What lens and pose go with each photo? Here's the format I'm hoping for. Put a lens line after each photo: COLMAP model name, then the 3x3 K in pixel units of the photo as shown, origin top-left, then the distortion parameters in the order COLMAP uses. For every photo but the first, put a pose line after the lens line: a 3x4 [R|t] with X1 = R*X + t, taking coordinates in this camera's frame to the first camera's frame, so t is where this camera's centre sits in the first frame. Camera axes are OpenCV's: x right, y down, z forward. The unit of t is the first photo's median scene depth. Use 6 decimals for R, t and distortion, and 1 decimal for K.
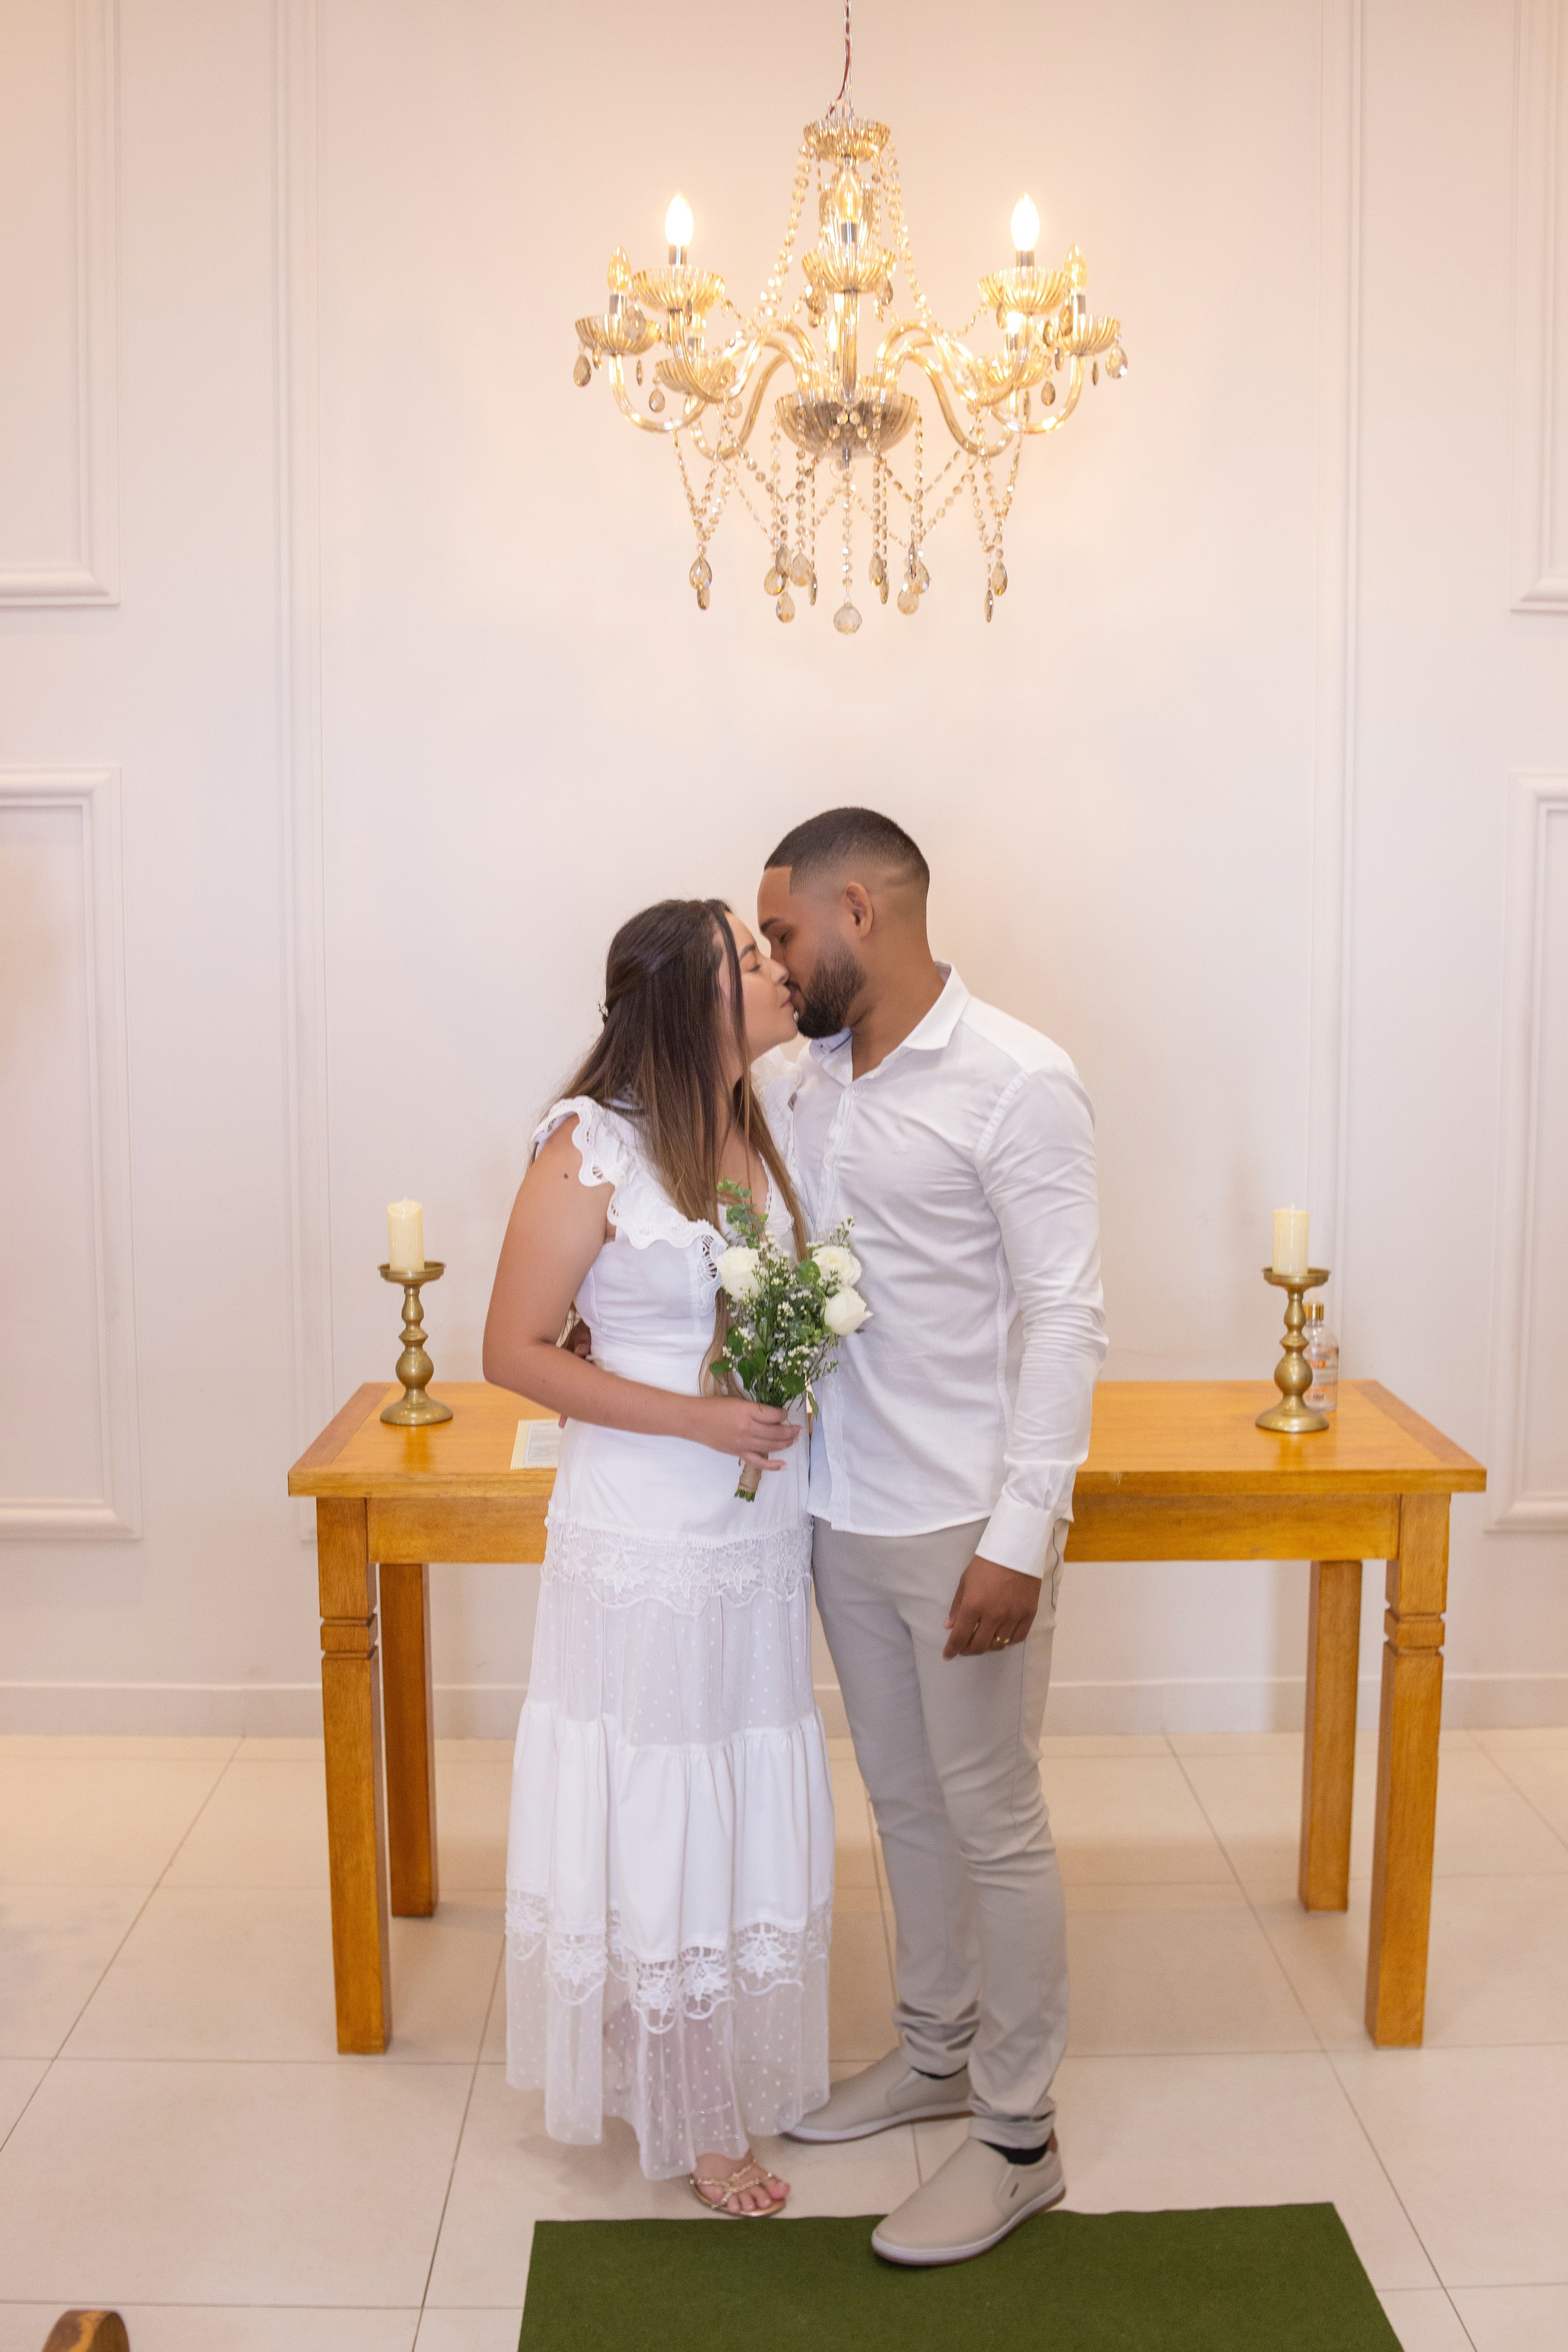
lens RADIAL K [[2399.6, 0, 790.6], [0, 2399.6, 1163.6], [0, 0, 1]] dist [-0.116455, 0.010137]
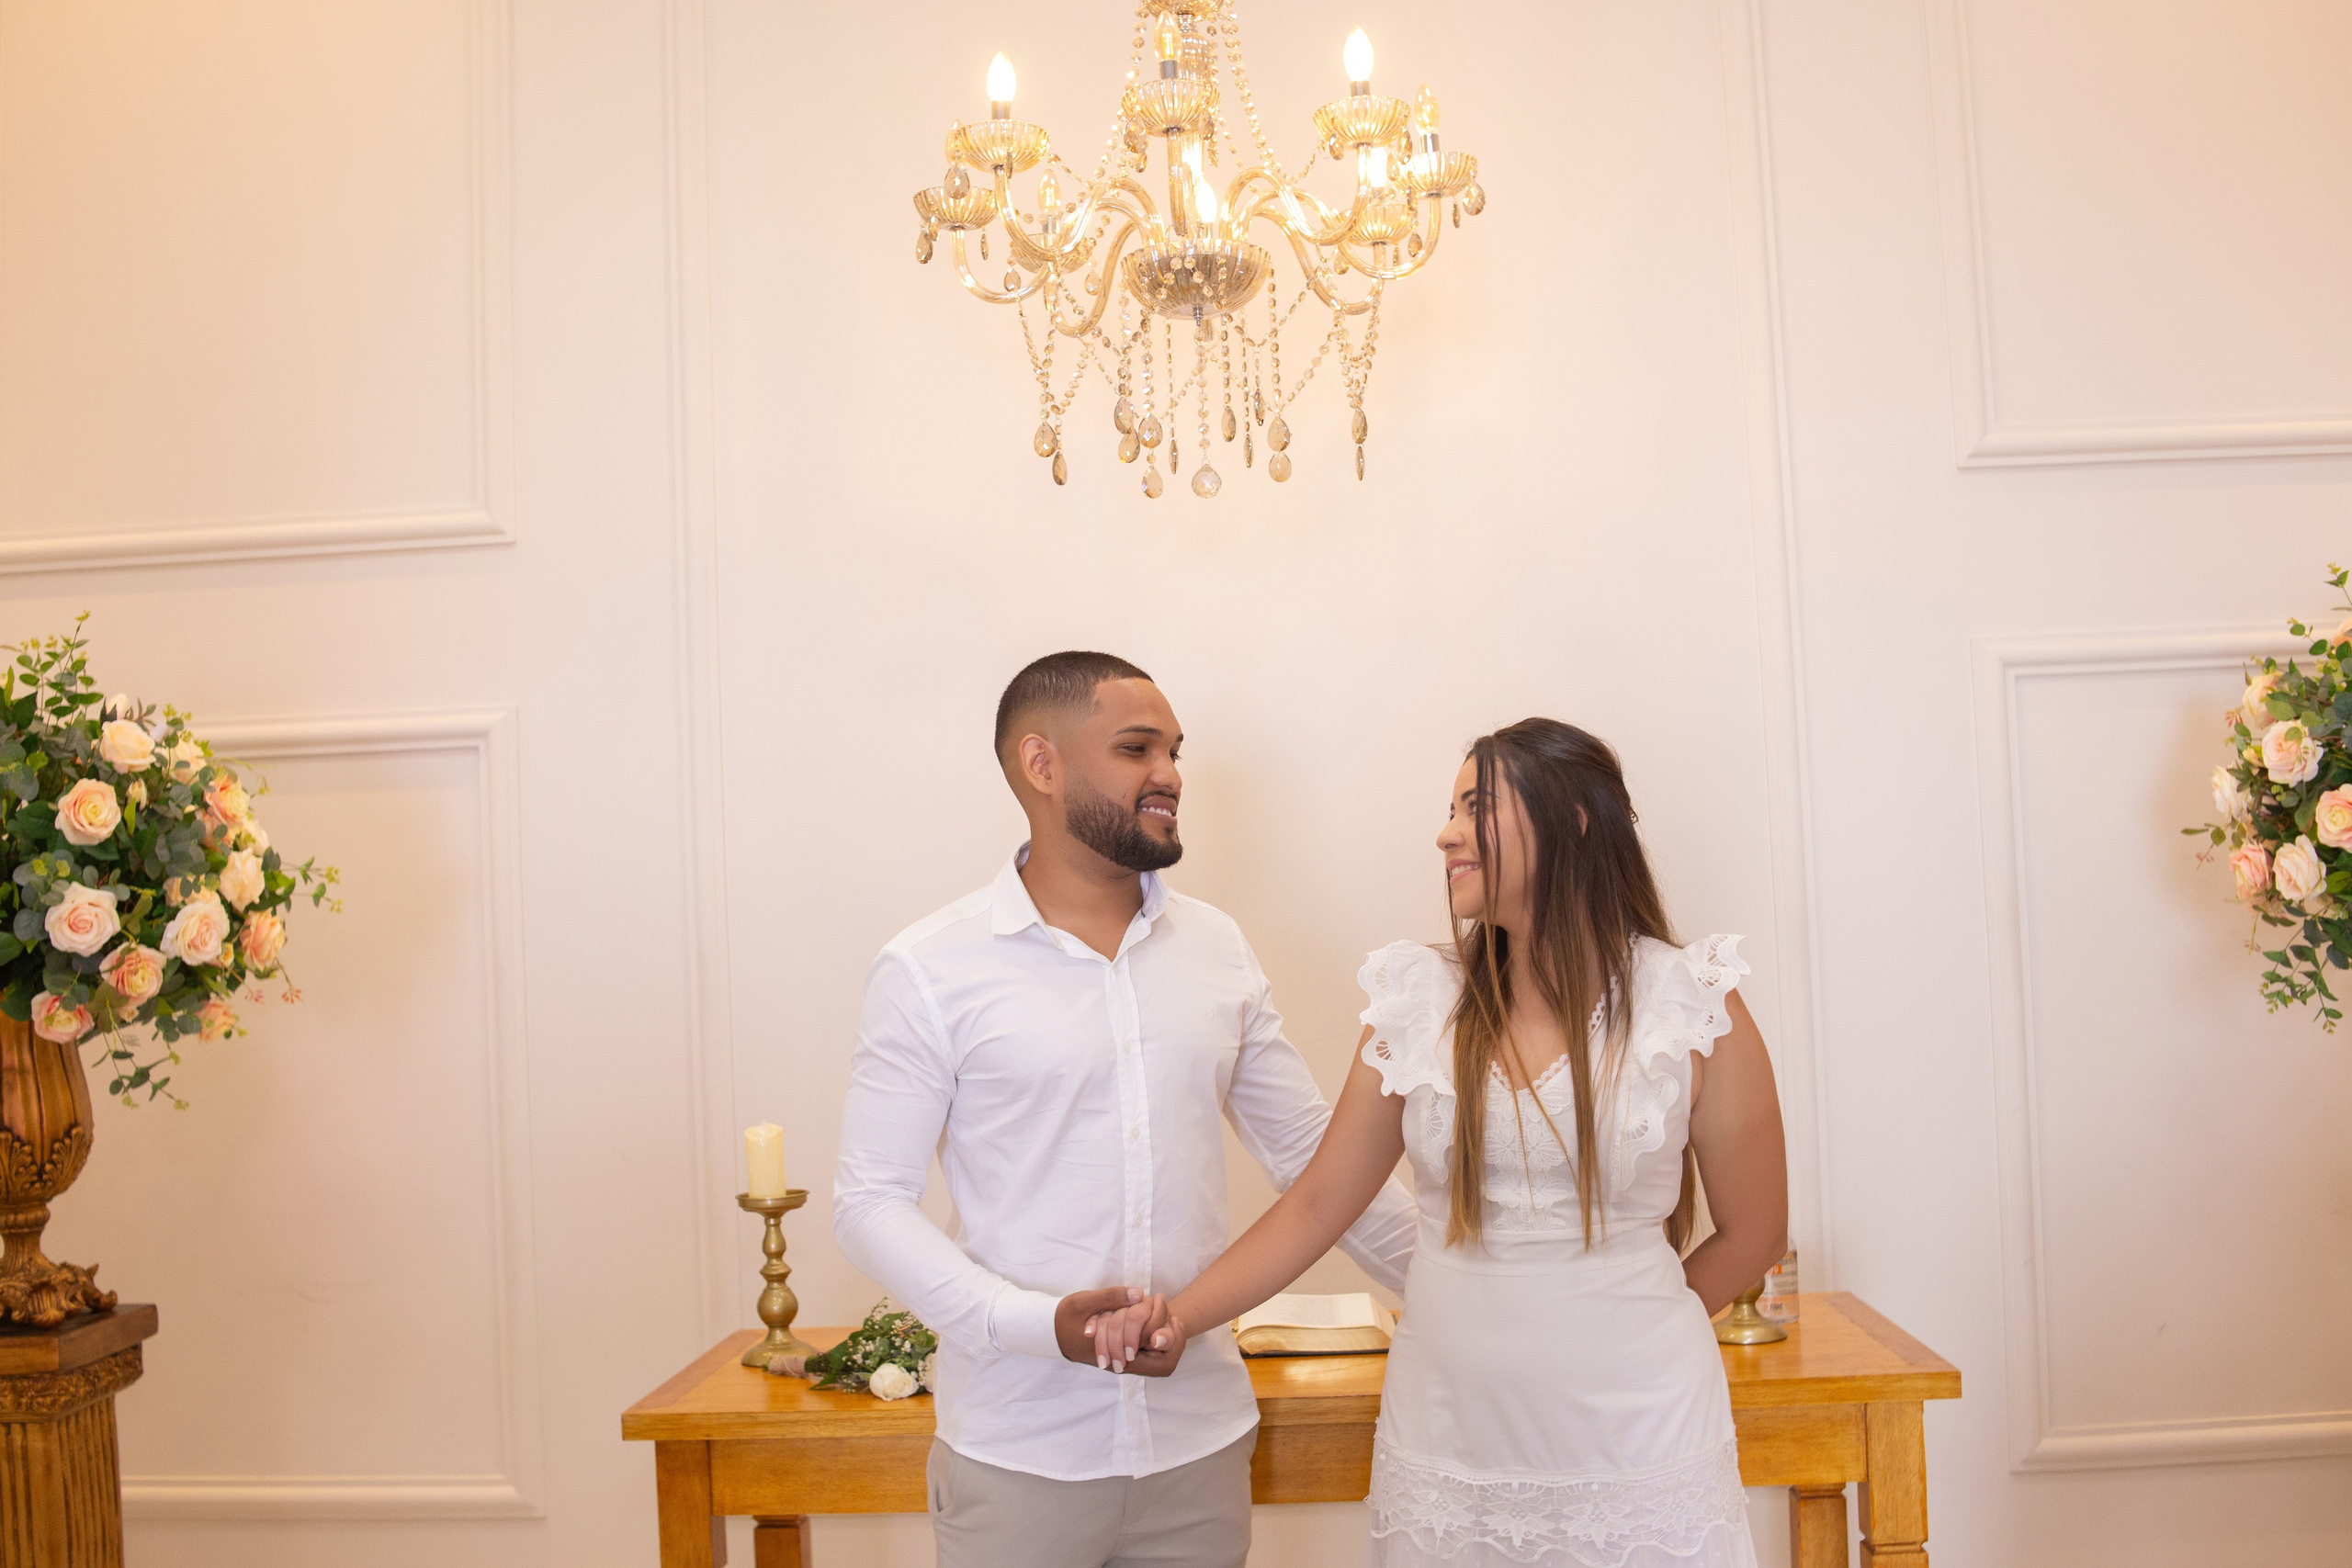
lens RADIAL K [[2418.9, 0, 1171.3], [0, 2418.9, 798.5], [0, 0, 1]] dist [-0.122240, 0.024445]
pose [[0.996118, -0.045948, -0.075087, 0.073211], [0.033585, 0.986817, -0.158320, 0.045089], [0.081372, 0.155183, 0.984529, 0.072308]]
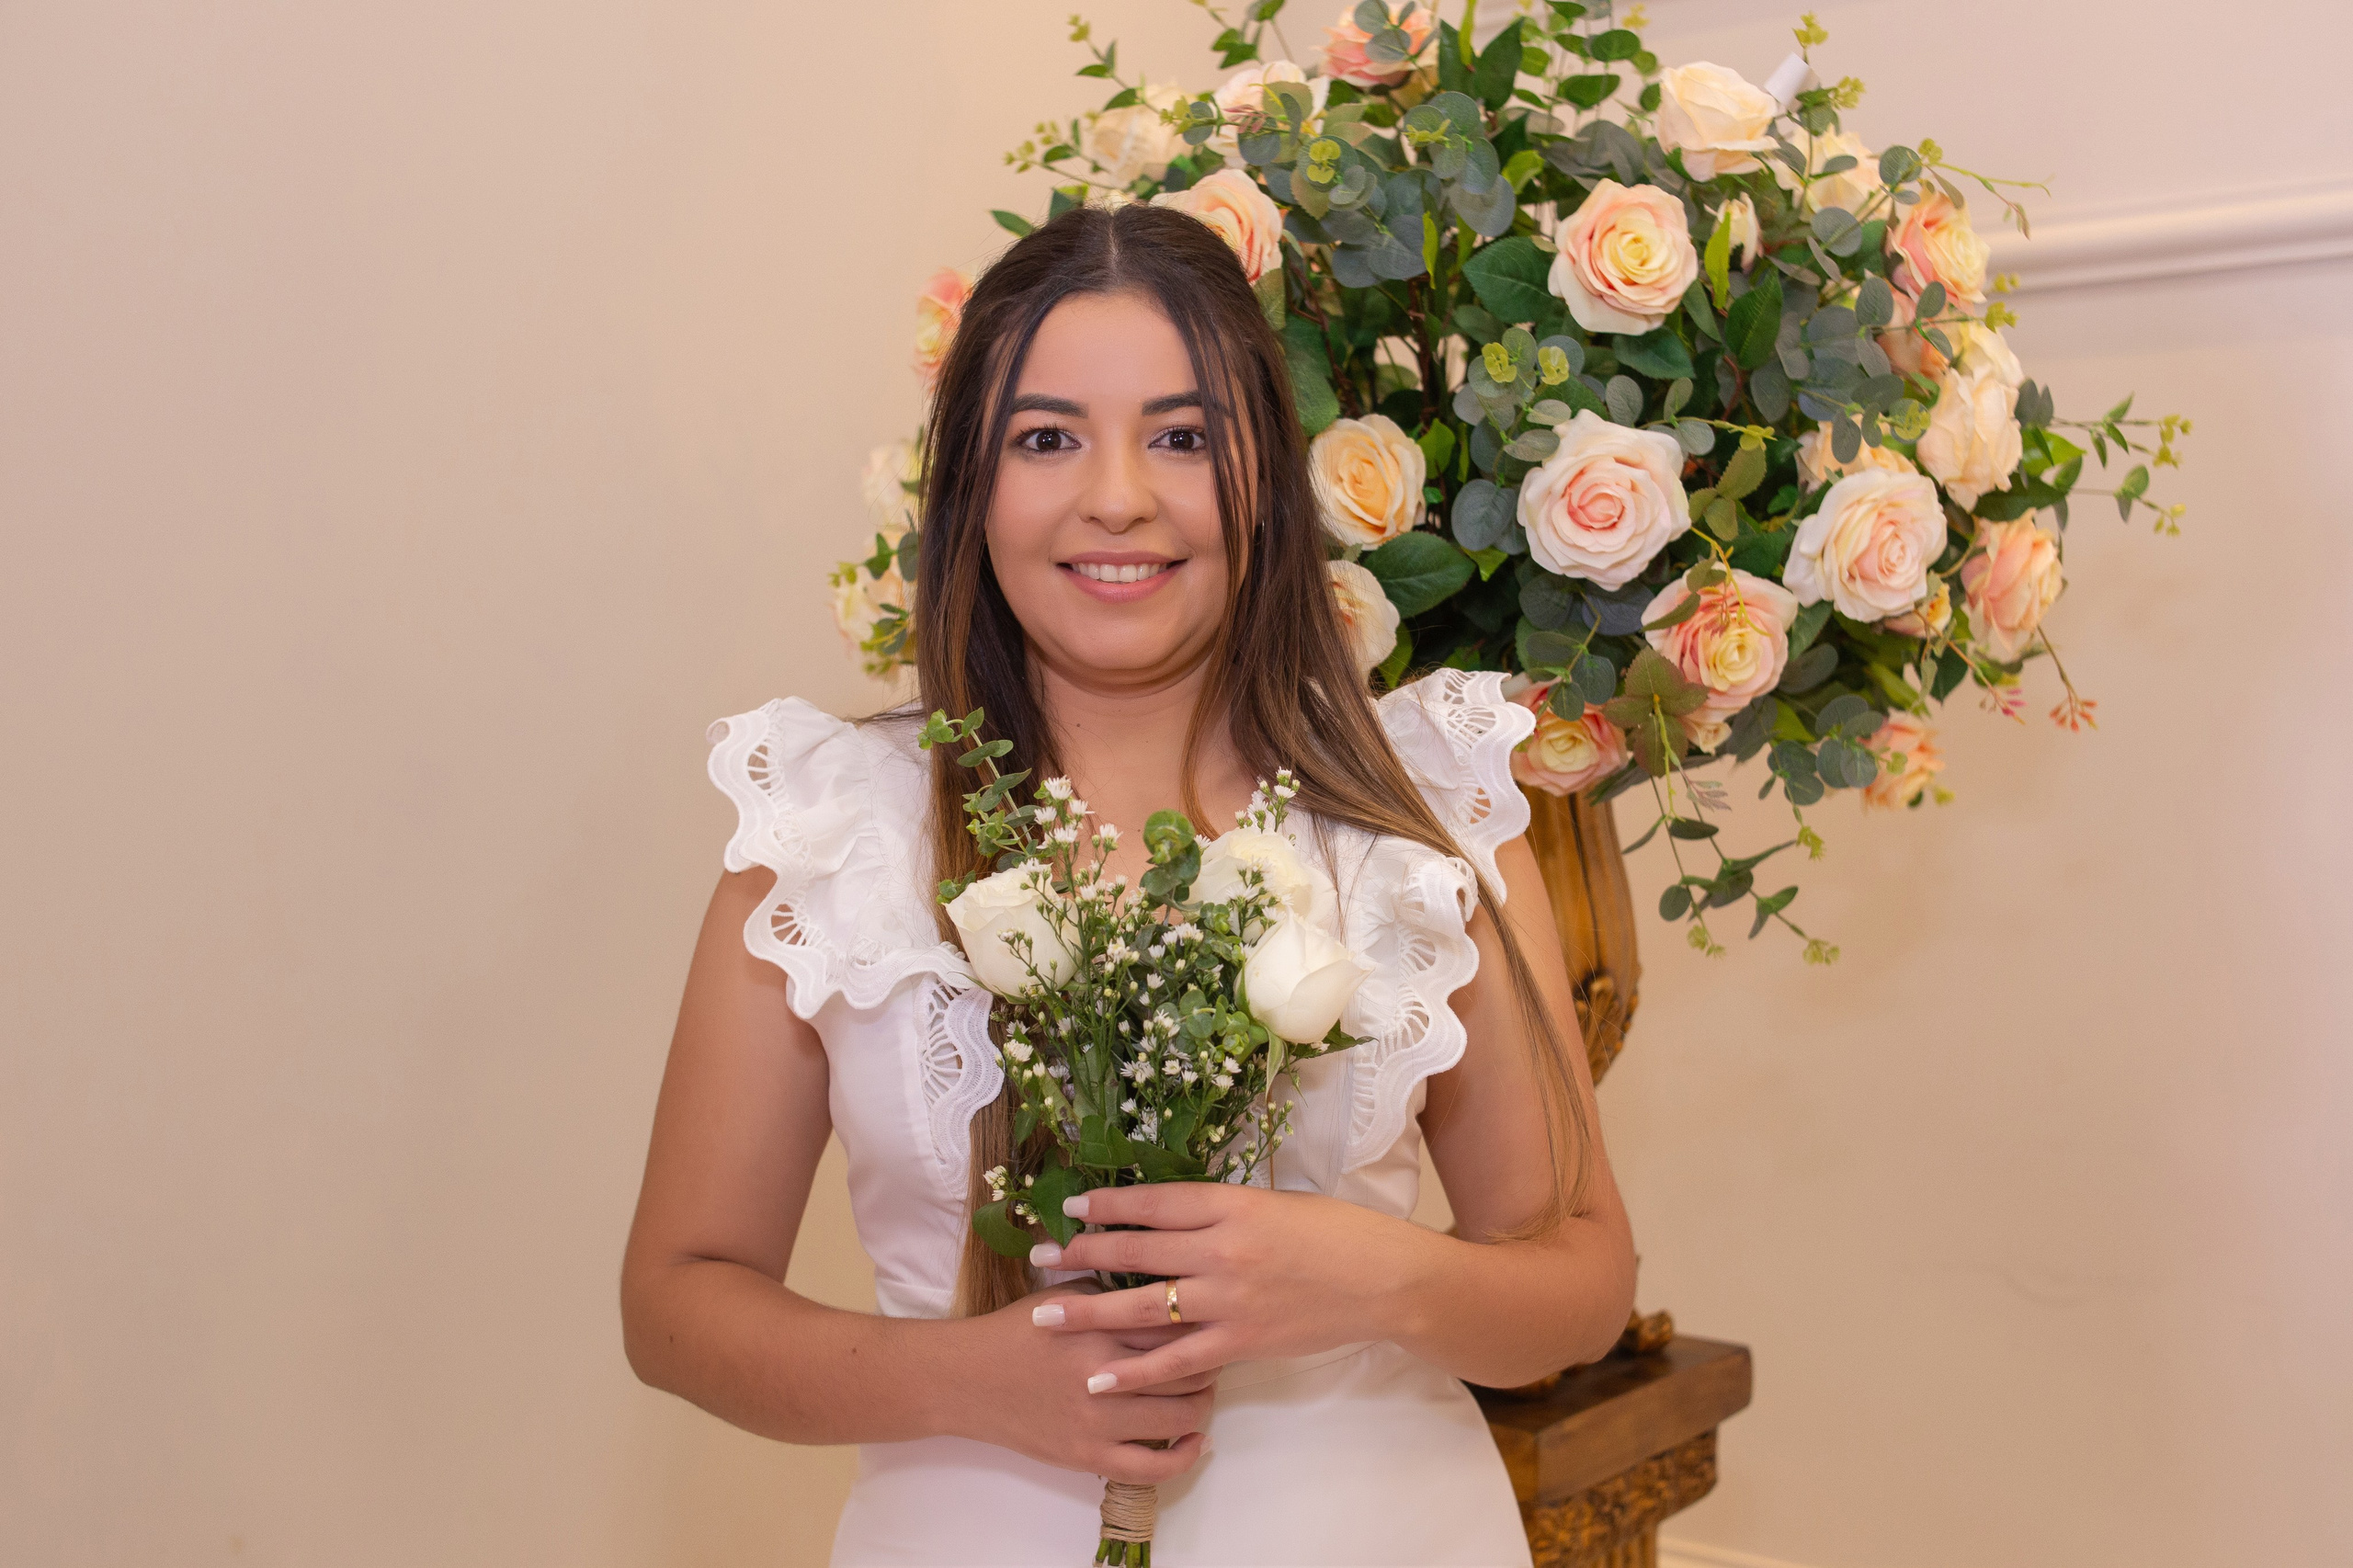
lens RADIAL K [[2522.4, 0, 1213.5], [0, 2522.4, 756.4], [0, 0, 1]] dist [-0.140100, 0.135462]
pose [[0.760026, 0.001643, -0.649891, -0.202078], [-0.067366, 0.994809, -0.076269, 0.008902], [0.646392, 0.101747, 0.756191, 0.601979]]
